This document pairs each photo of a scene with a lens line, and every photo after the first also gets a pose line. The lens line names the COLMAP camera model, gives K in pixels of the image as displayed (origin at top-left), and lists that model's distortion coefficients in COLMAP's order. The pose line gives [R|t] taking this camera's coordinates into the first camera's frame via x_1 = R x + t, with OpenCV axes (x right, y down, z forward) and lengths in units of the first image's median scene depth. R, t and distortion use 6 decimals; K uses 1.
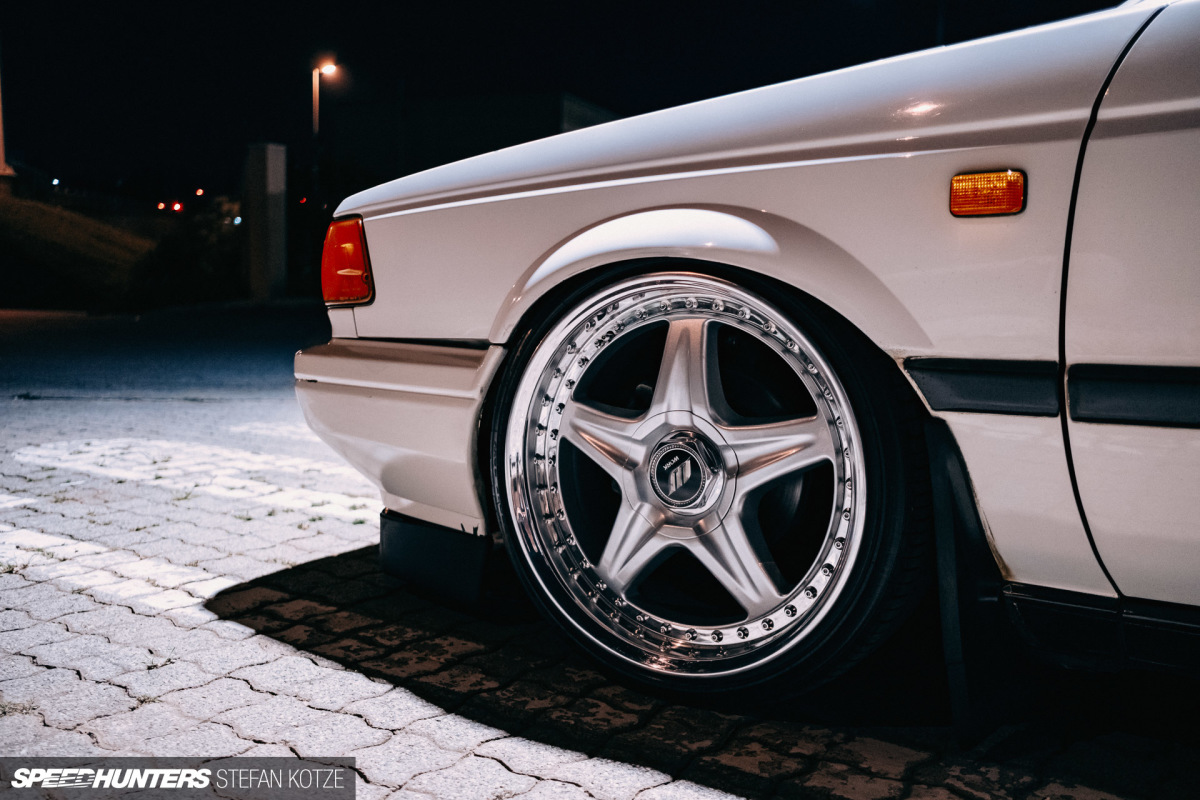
lens RADIAL K [[1148.6, 0, 600.0], [0, 1148.6, 400.0], [0, 0, 1]] dist [-0.003249, 0.011785]
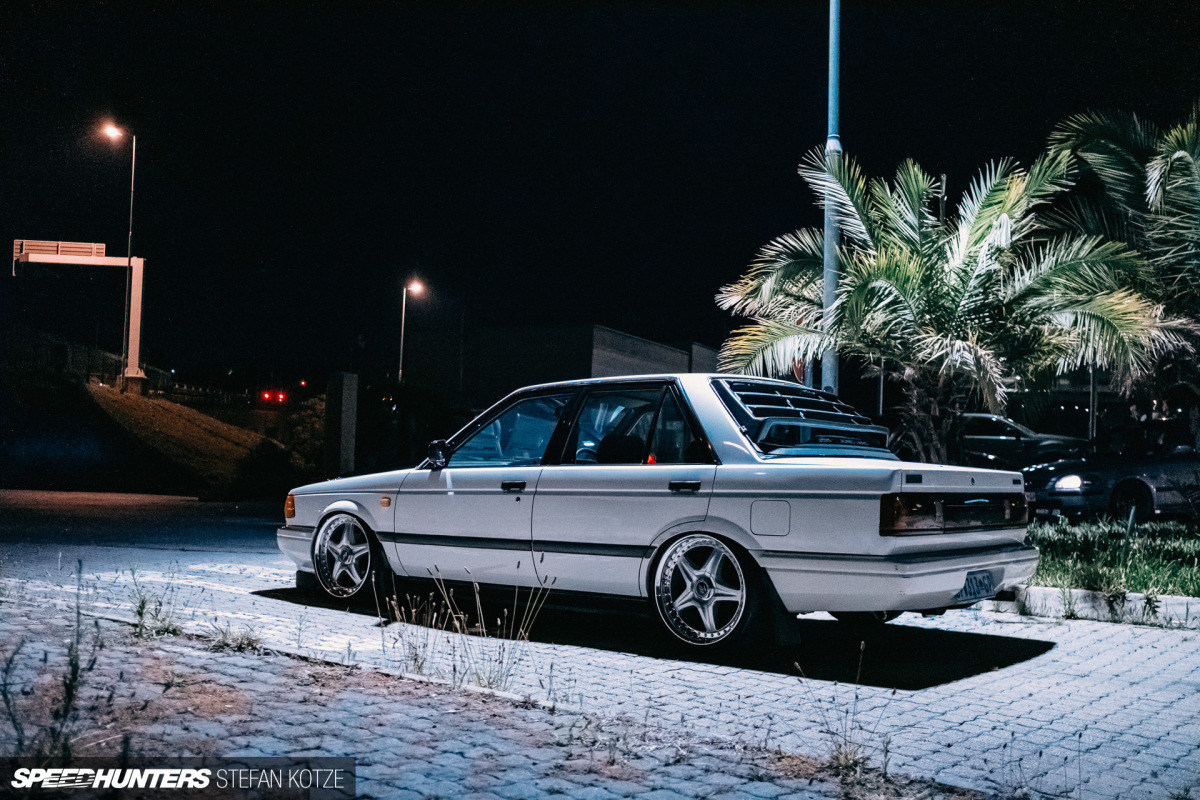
lens RADIAL K [[1148.6, 0, 600.0], [0, 1148.6, 400.0], [0, 0, 1]] dist [-0.003249, 0.011785]
pose [[0.996808, 0.014476, -0.078508, 1.408425], [-0.027157, 0.986260, -0.162951, 0.166562], [0.075071, 0.164563, 0.983506, -3.528041]]
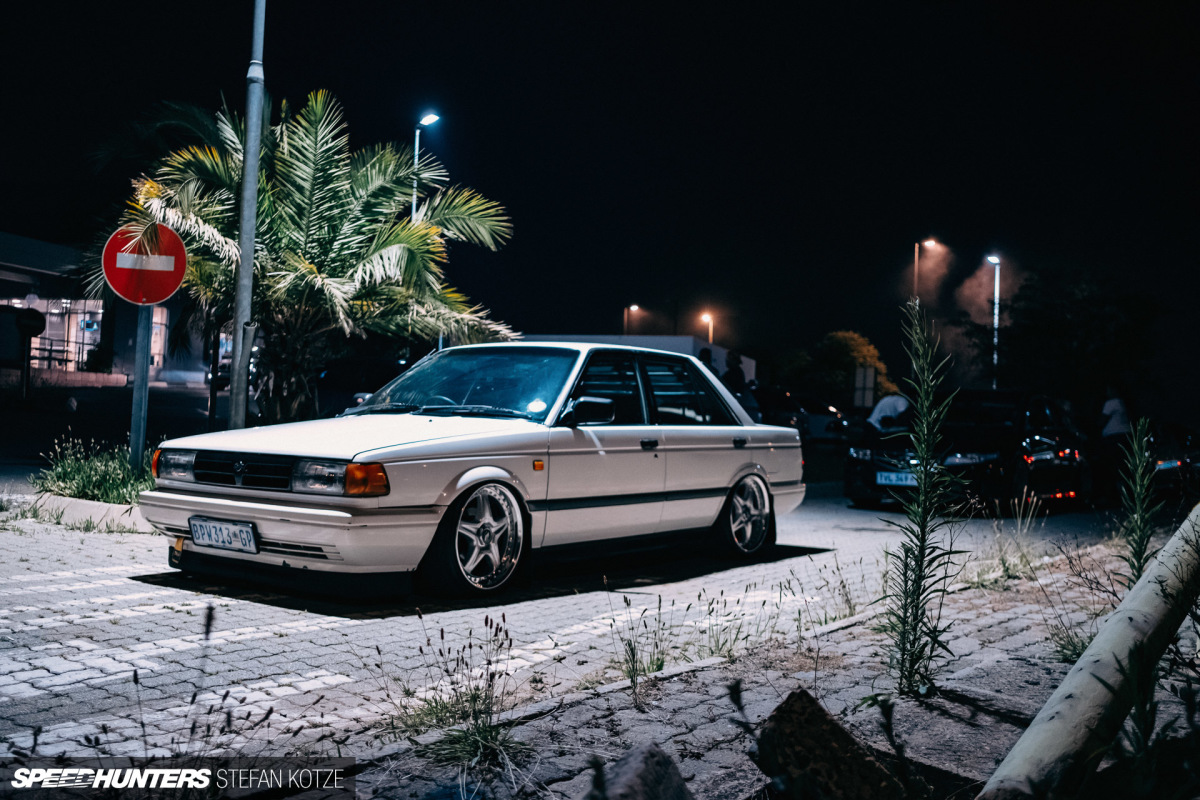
lens RADIAL K [[1148.6, 0, 600.0], [0, 1148.6, 400.0], [0, 0, 1]] dist [-0.003249, 0.011785]
pose [[-0.018360, 0.053346, 0.998407, -3.477475], [0.100119, 0.993655, -0.051251, -0.138022], [-0.994806, 0.099019, -0.023584, 0.634321]]
